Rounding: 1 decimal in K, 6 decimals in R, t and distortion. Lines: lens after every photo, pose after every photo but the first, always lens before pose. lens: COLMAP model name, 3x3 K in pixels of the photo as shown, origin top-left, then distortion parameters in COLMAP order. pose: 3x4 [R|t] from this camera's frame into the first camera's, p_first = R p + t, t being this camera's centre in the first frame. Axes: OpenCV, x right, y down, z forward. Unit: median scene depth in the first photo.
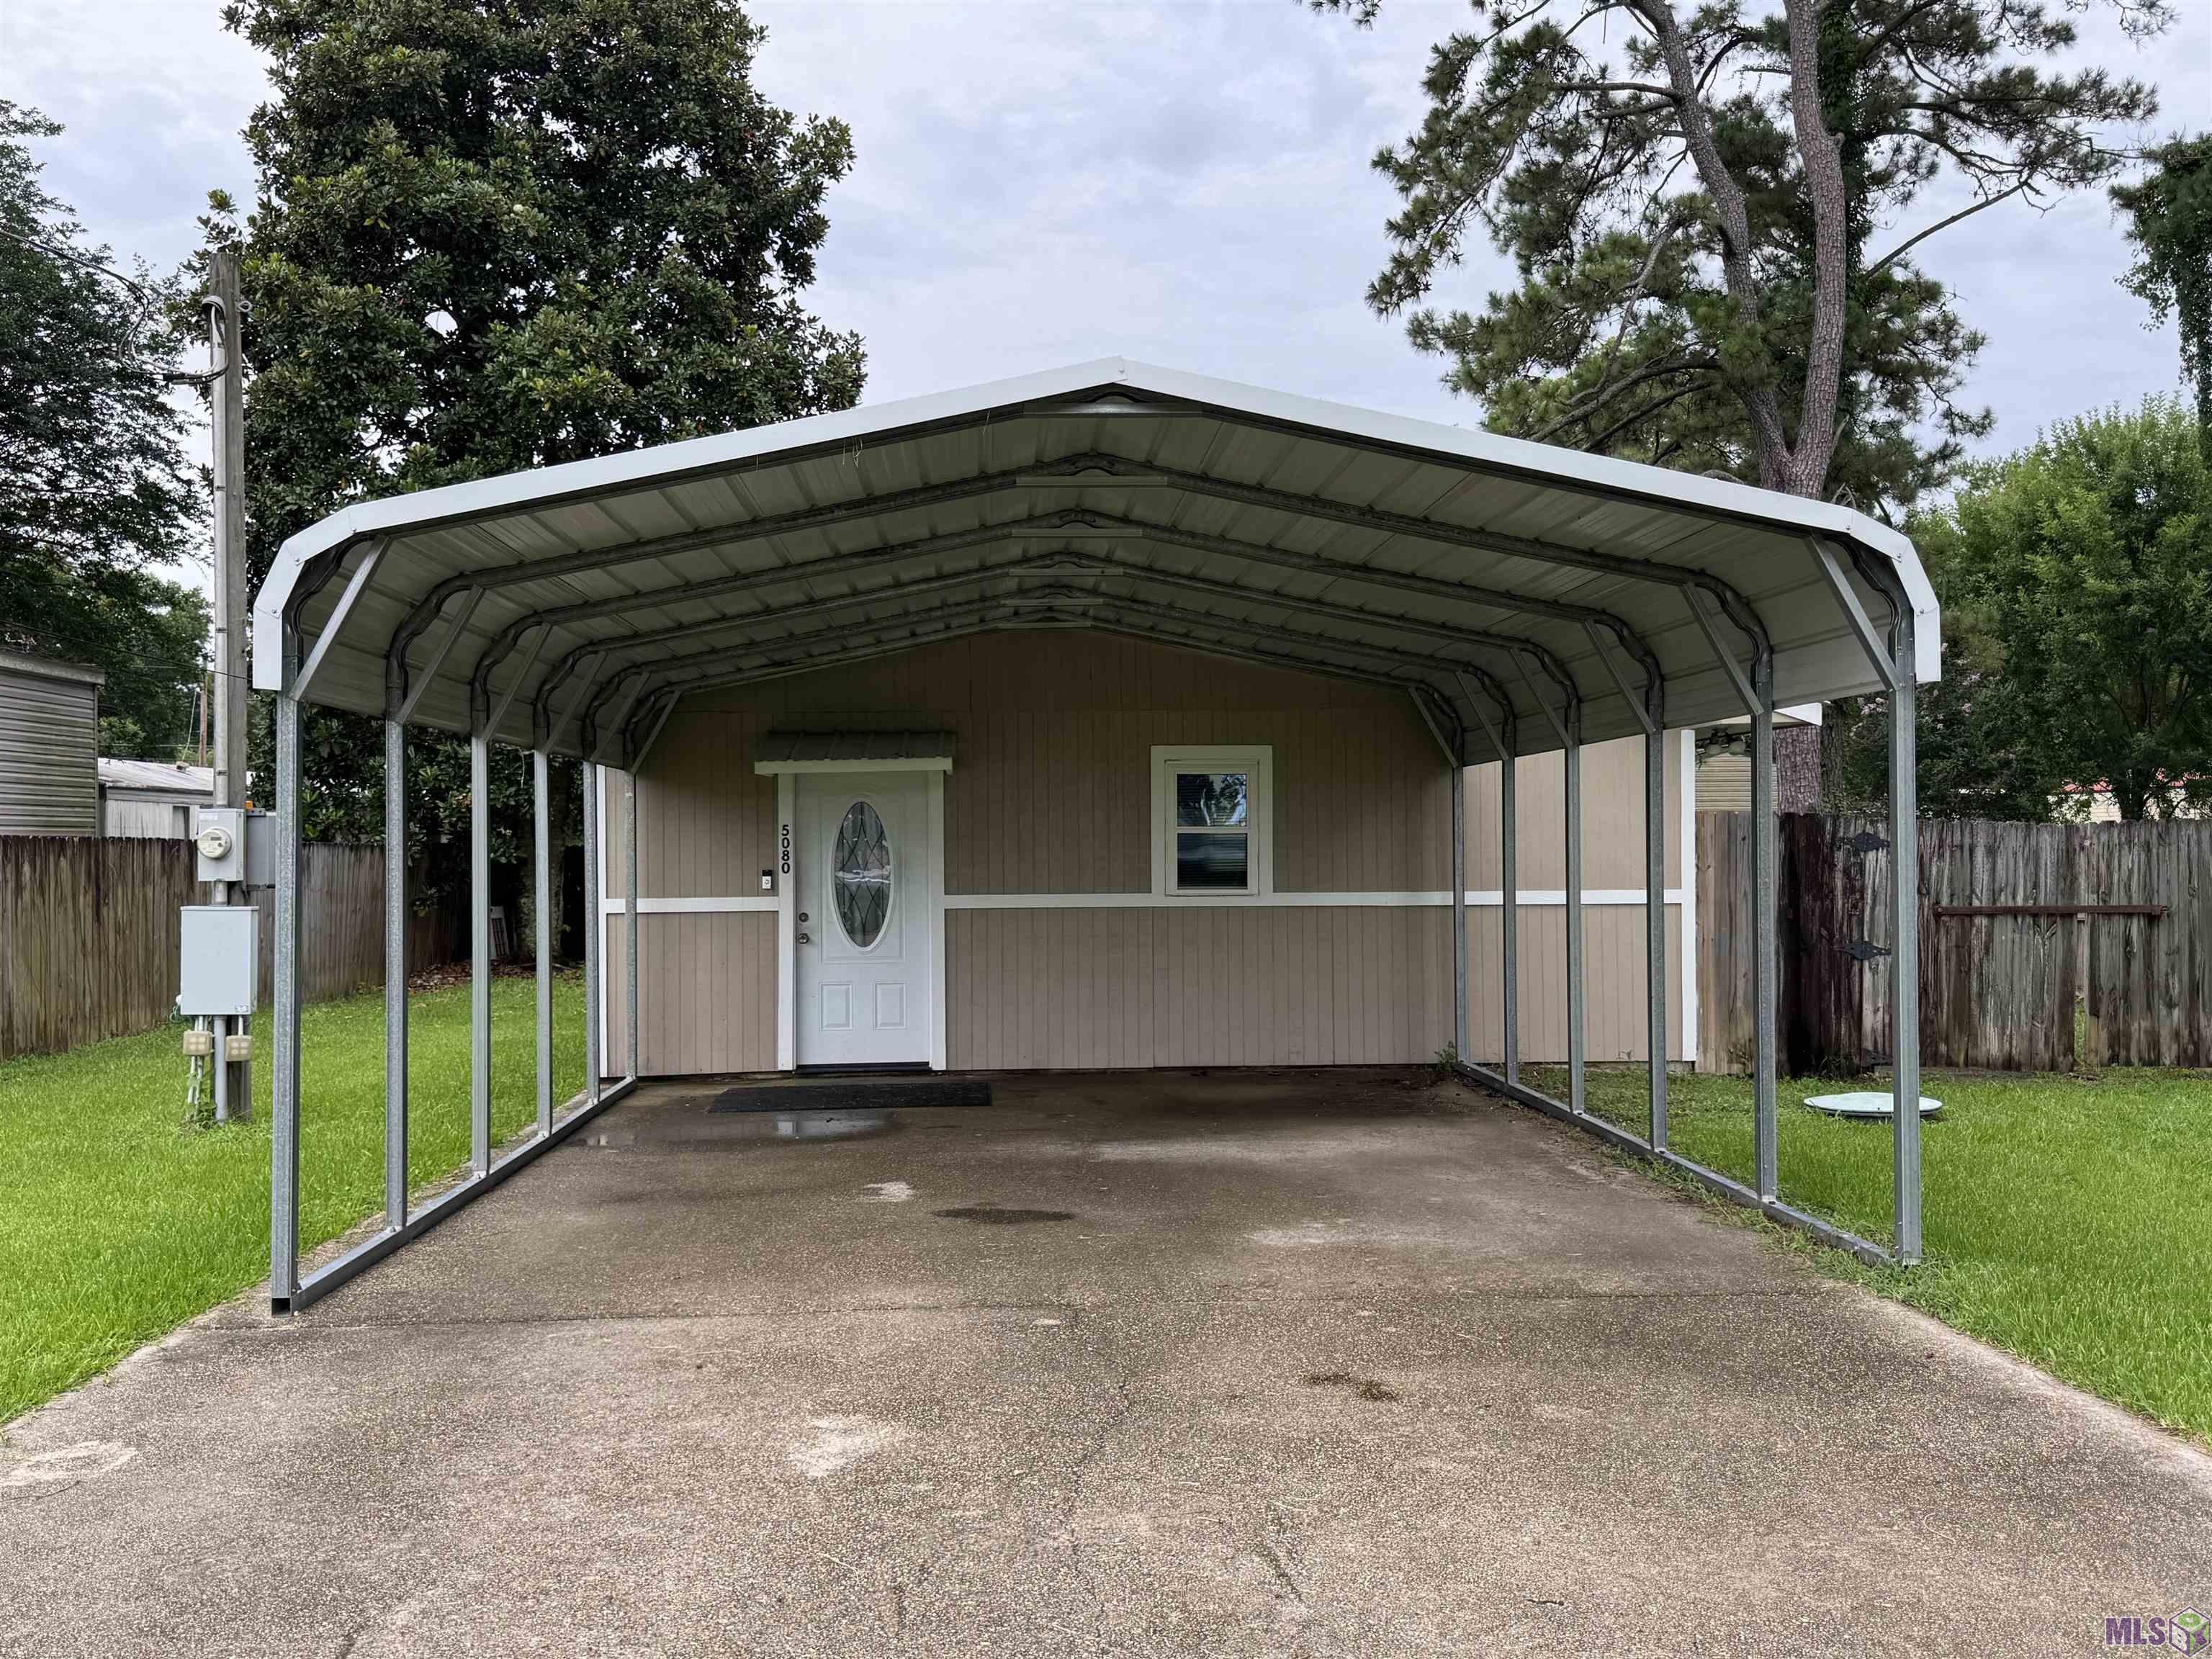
lens RADIAL K [[1863.2, 0, 1095.0], [0, 1863.2, 823.6], [0, 0, 1]] dist [0.132260, -0.266660]
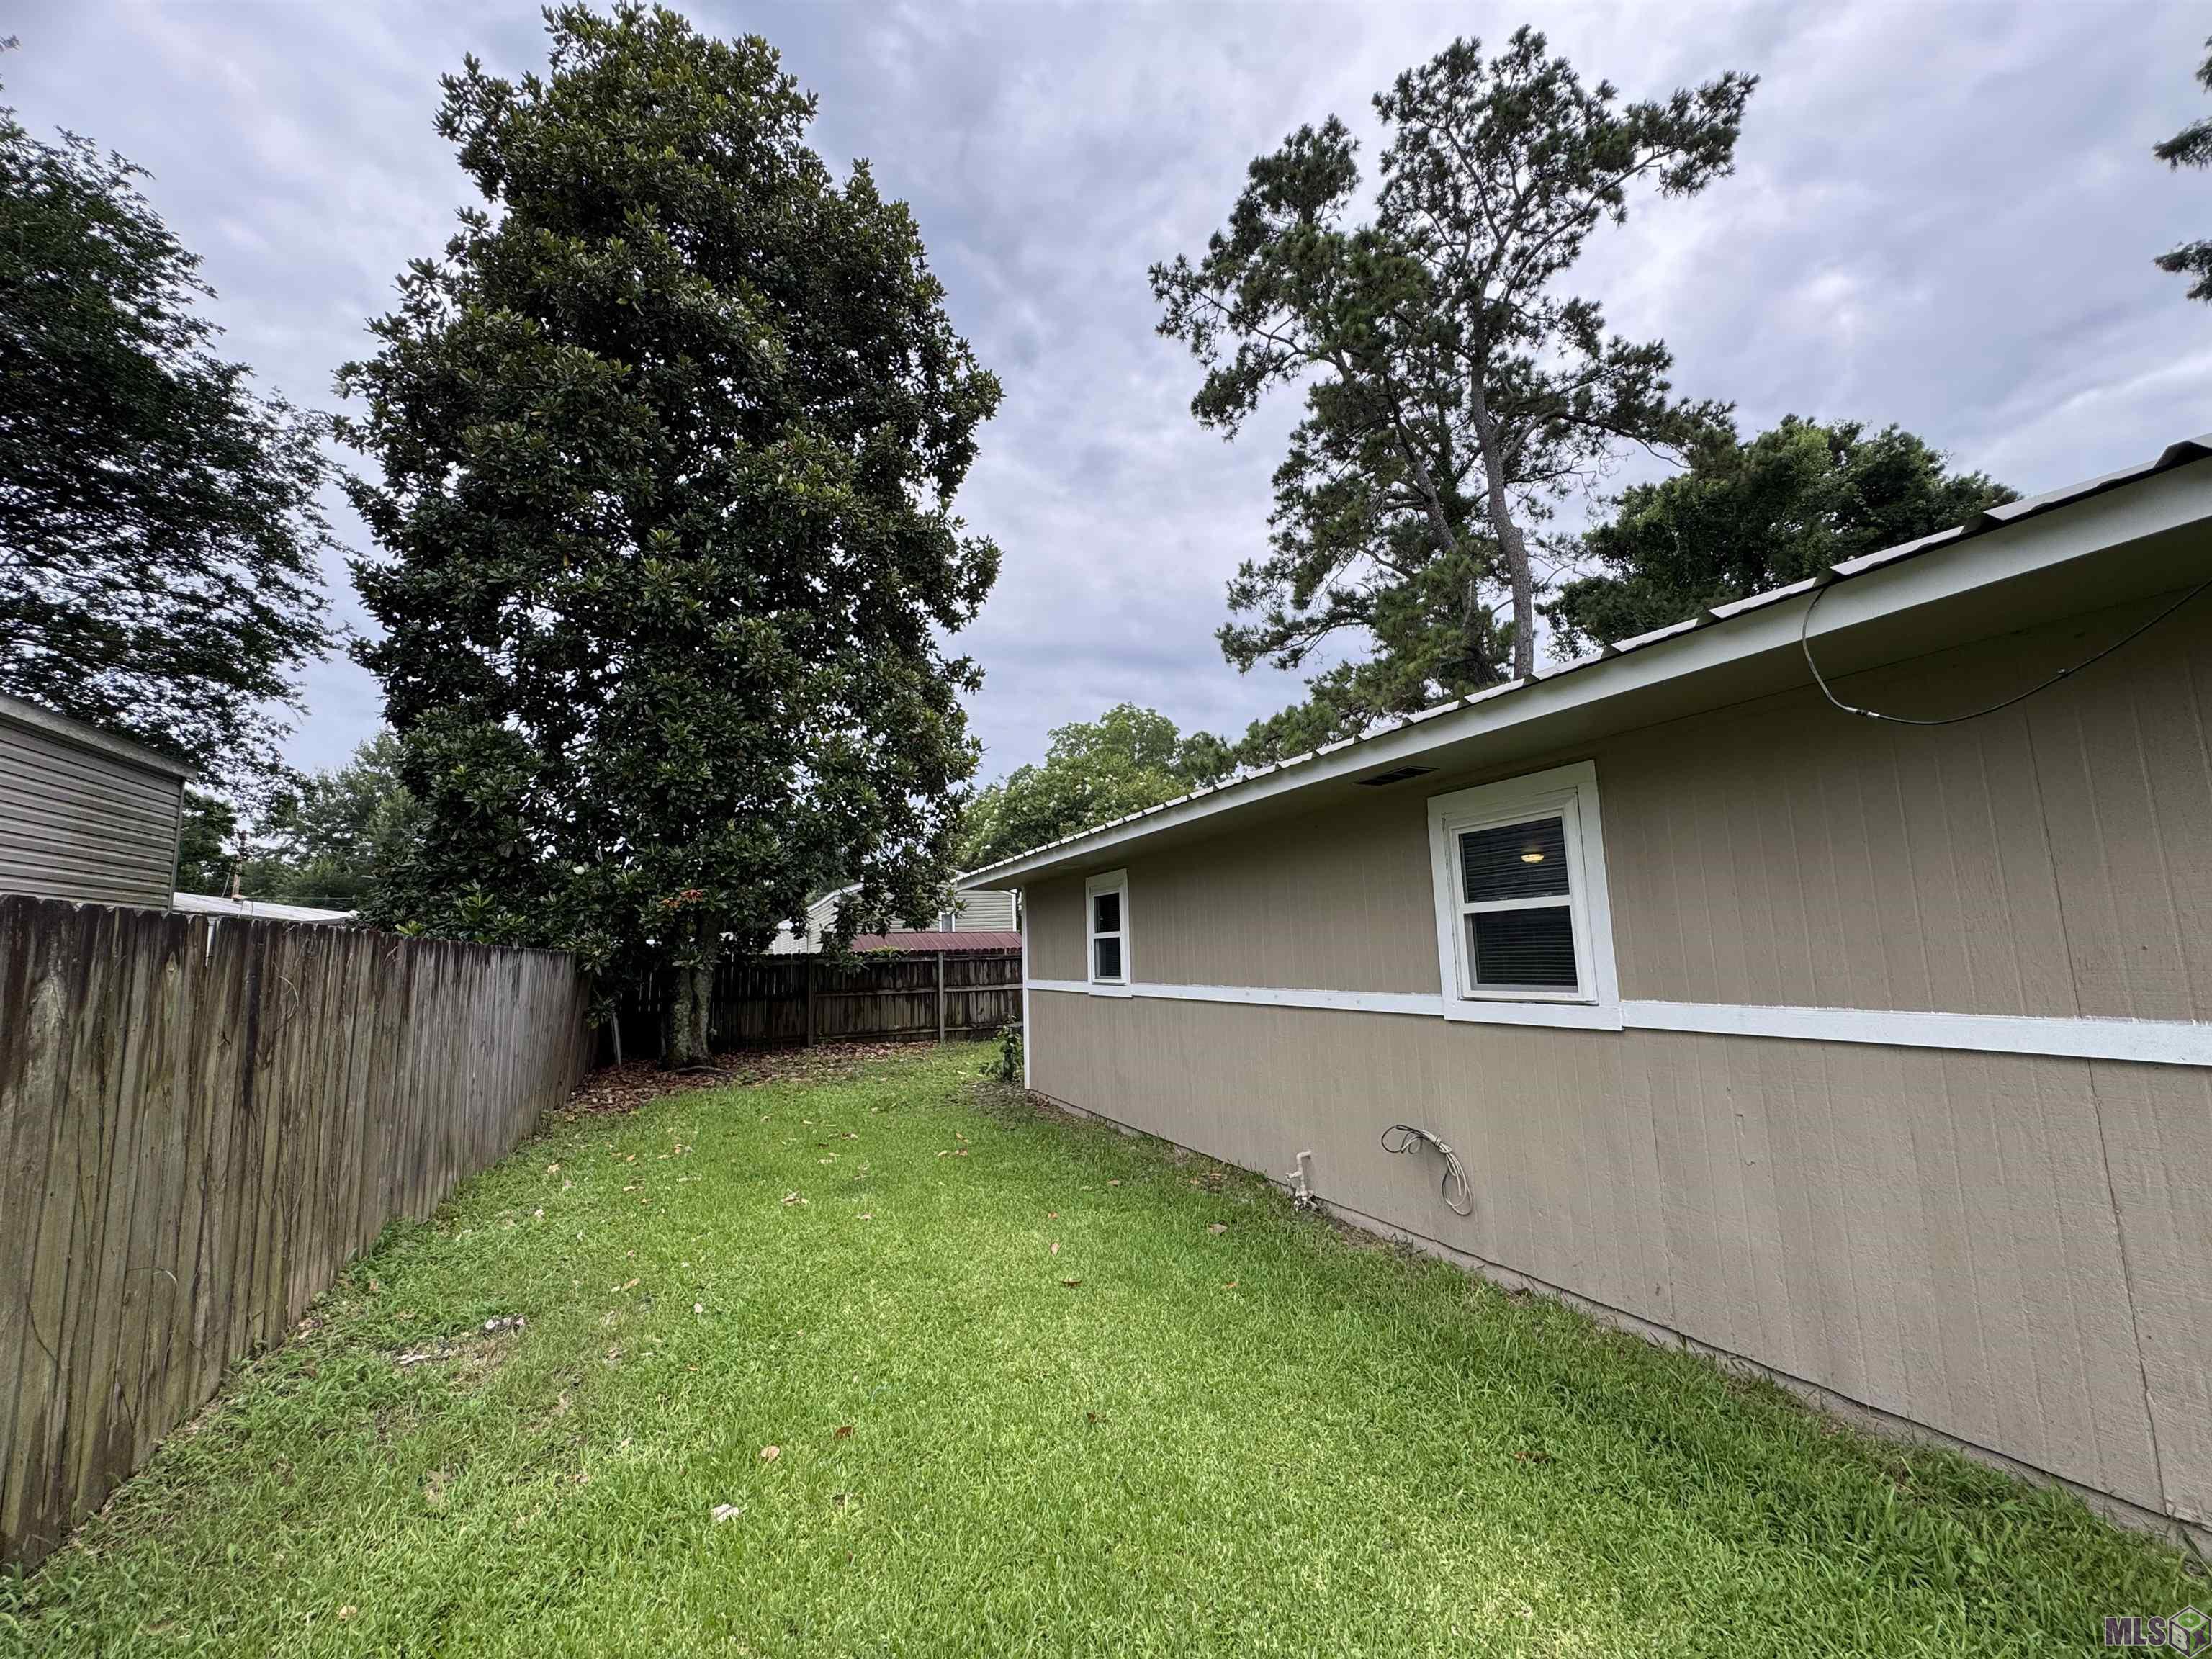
lens RADIAL K [[884.3, 0, 1106.0], [0, 884.3, 829.5], [0, 0, 1]] dist [-0.002738, -0.000146]
pose [[0.937358, 0.031903, 0.346903, -0.505470], [0.014379, 0.991406, -0.130028, 0.019848], [-0.348070, 0.126871, 0.928844, 0.893383]]
